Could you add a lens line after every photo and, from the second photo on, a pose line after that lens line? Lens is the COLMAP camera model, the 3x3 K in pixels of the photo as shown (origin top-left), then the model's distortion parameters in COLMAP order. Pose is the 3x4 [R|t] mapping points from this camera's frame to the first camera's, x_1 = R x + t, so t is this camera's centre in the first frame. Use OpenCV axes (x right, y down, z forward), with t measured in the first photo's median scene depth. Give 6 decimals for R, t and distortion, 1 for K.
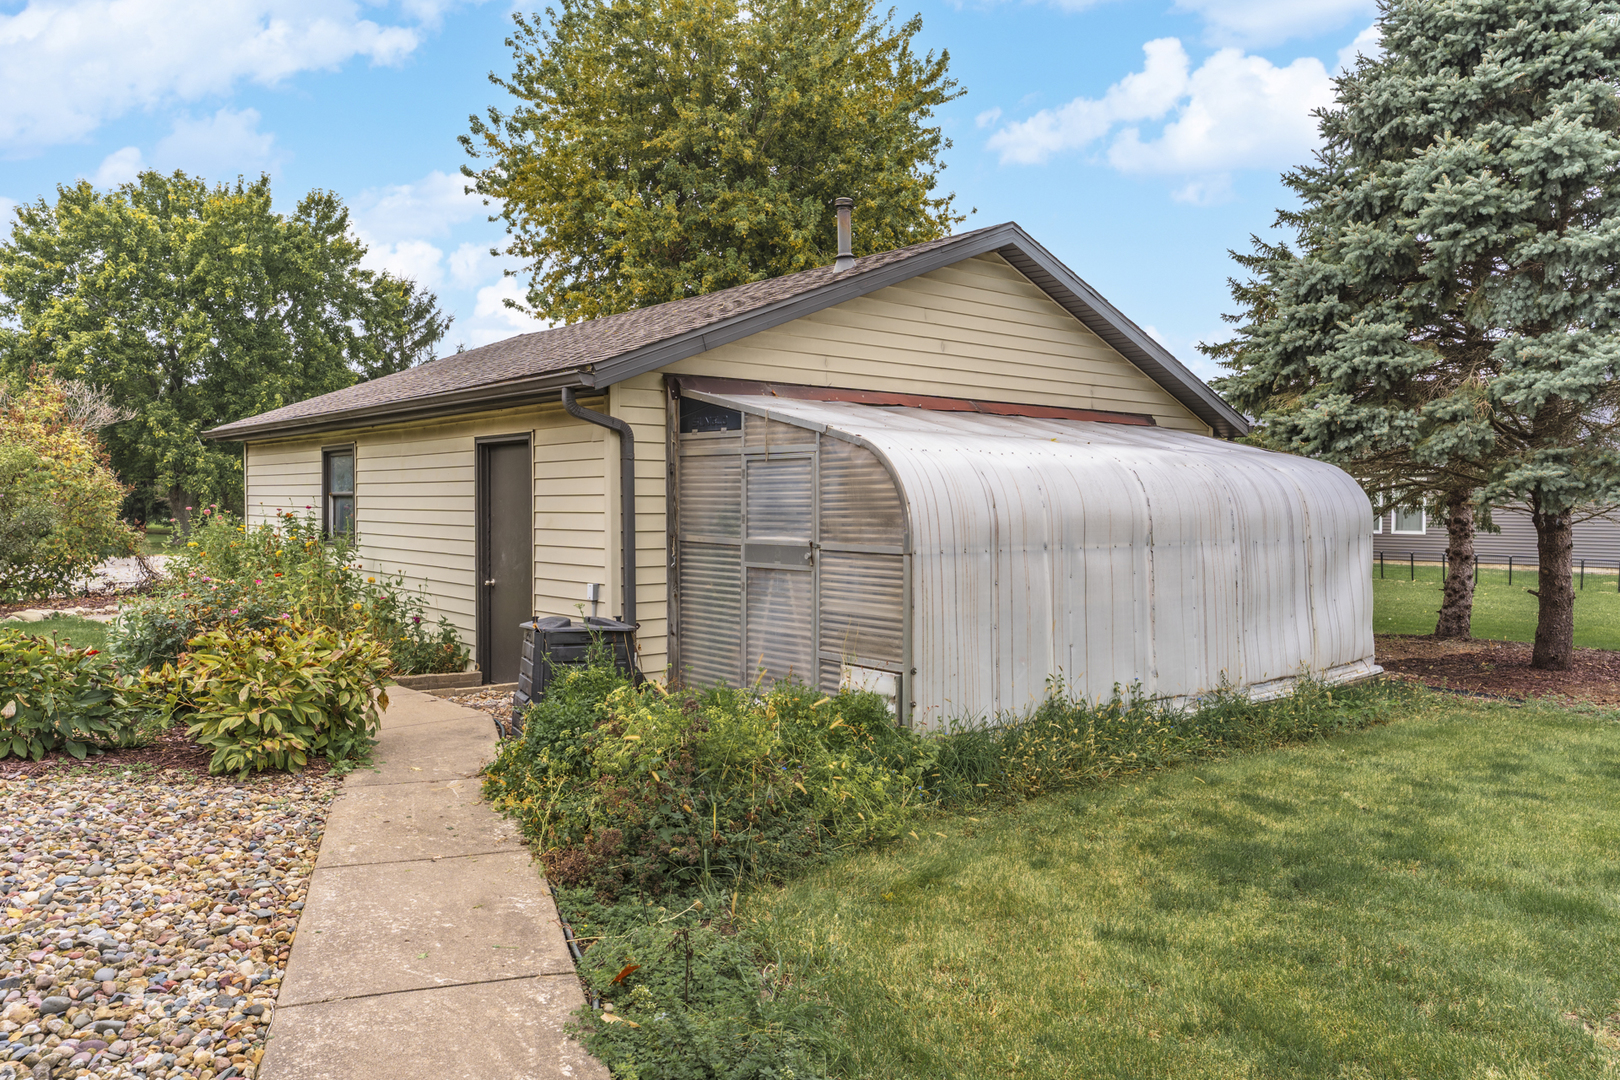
lens RADIAL K [[1107.7, 0, 881.6], [0, 1107.7, 542.2], [0, 0, 1]] dist [-0.003813, 0.005280]
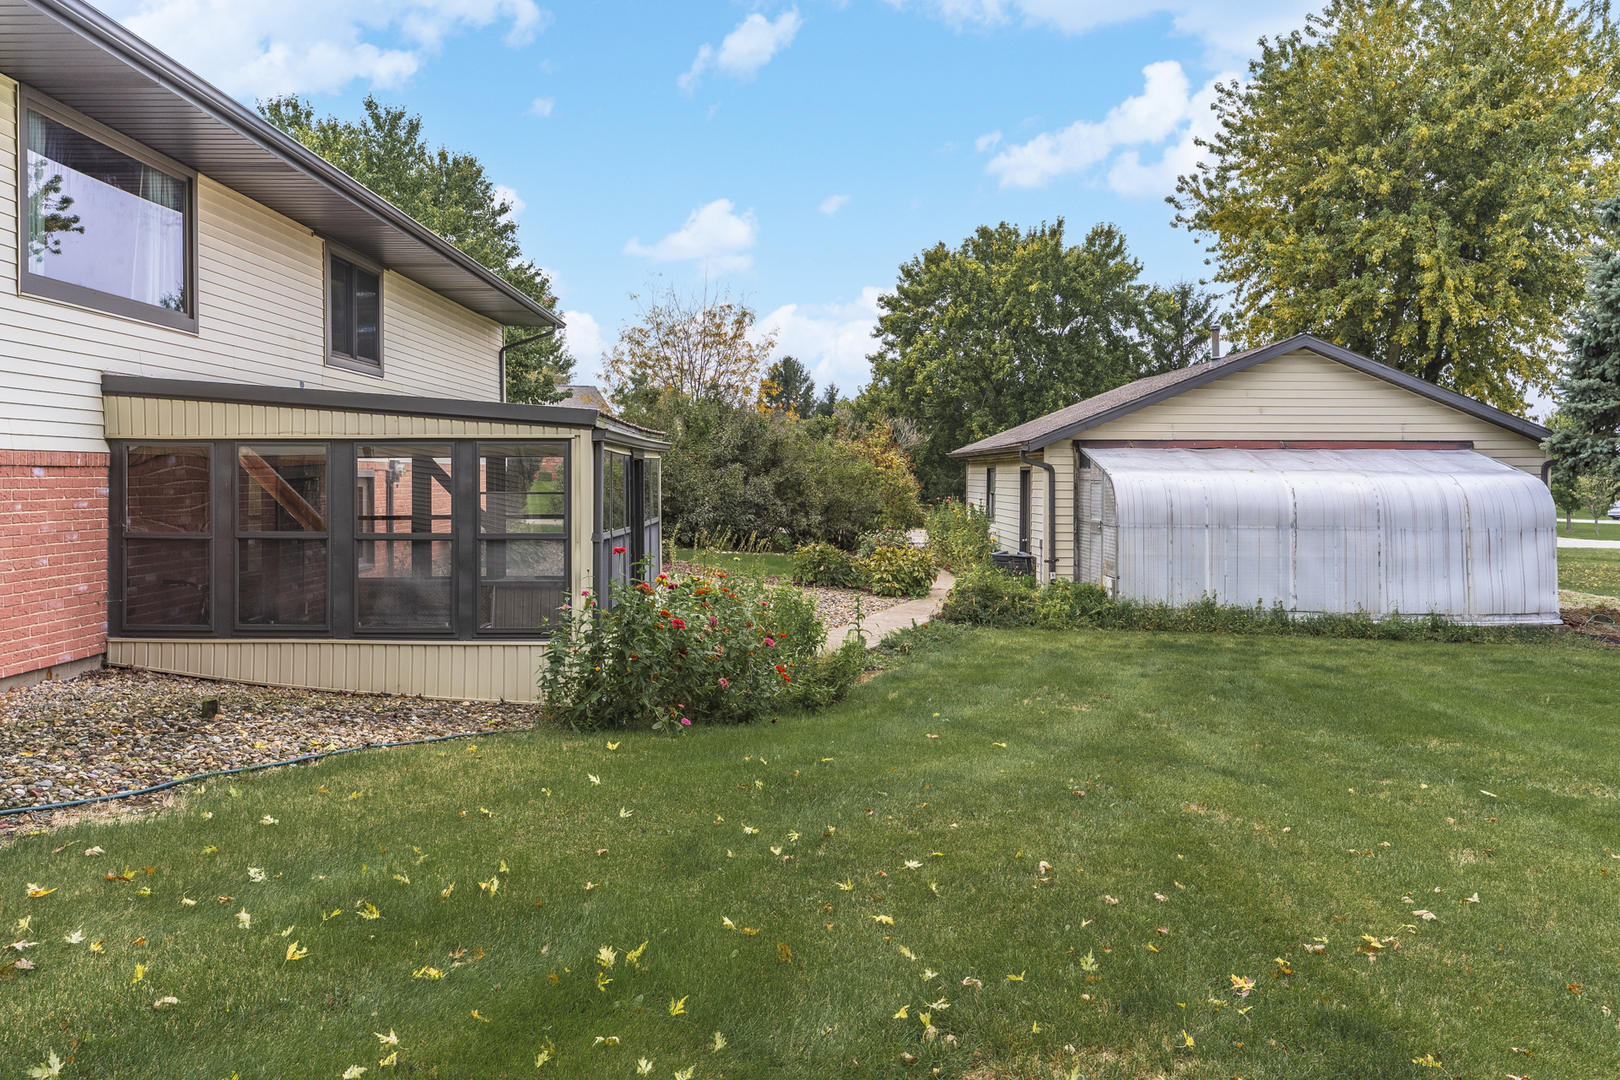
lens RADIAL K [[1275.8, 0, 804.4], [0, 1275.8, 487.1], [0, 0, 1]] dist [0.015147, 0.004612]
pose [[0.730541, 0.004201, -0.682856, 0.300987], [-0.028380, 0.999304, -0.024214, 0.002515], [0.682279, 0.037068, 0.730152, -0.307538]]
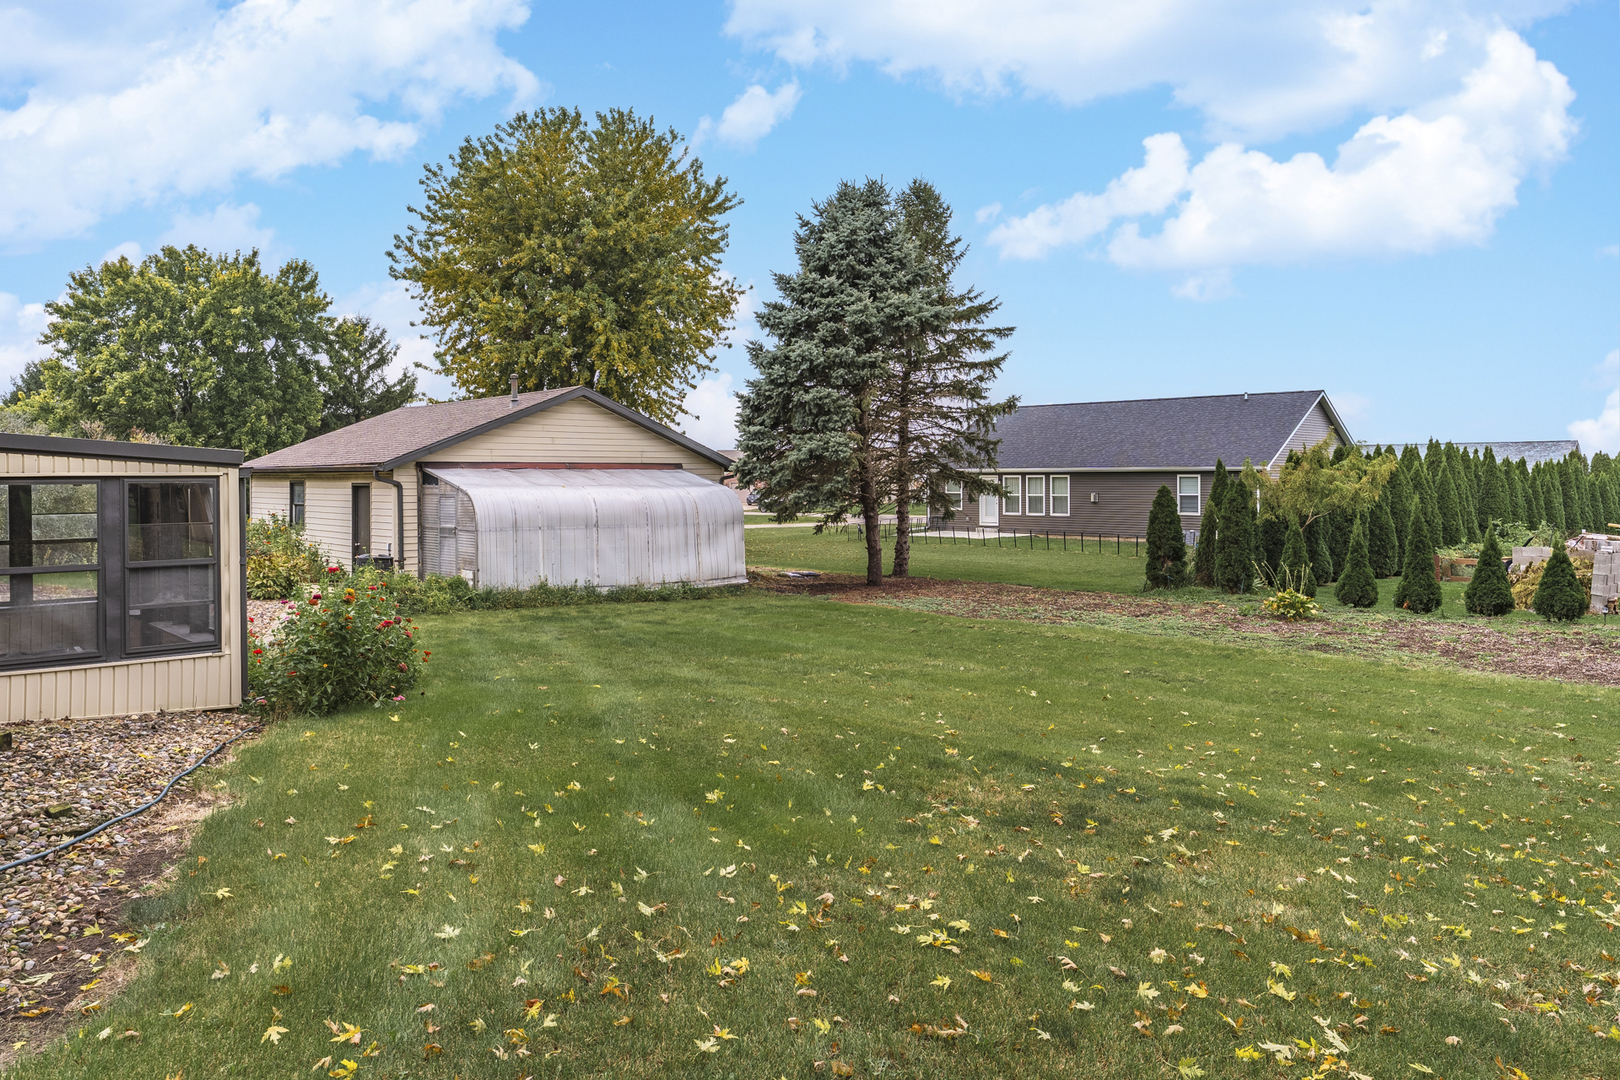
lens RADIAL K [[1093.8, 0, 767.4], [0, 1093.8, 485.0], [0, 0, 1]] dist [0.013282, 0.003893]
pose [[0.997870, -0.007953, -0.064741, 0.220176], [0.005706, 0.999377, -0.034816, -0.001212], [0.064978, 0.034372, 0.997295, -0.419069]]
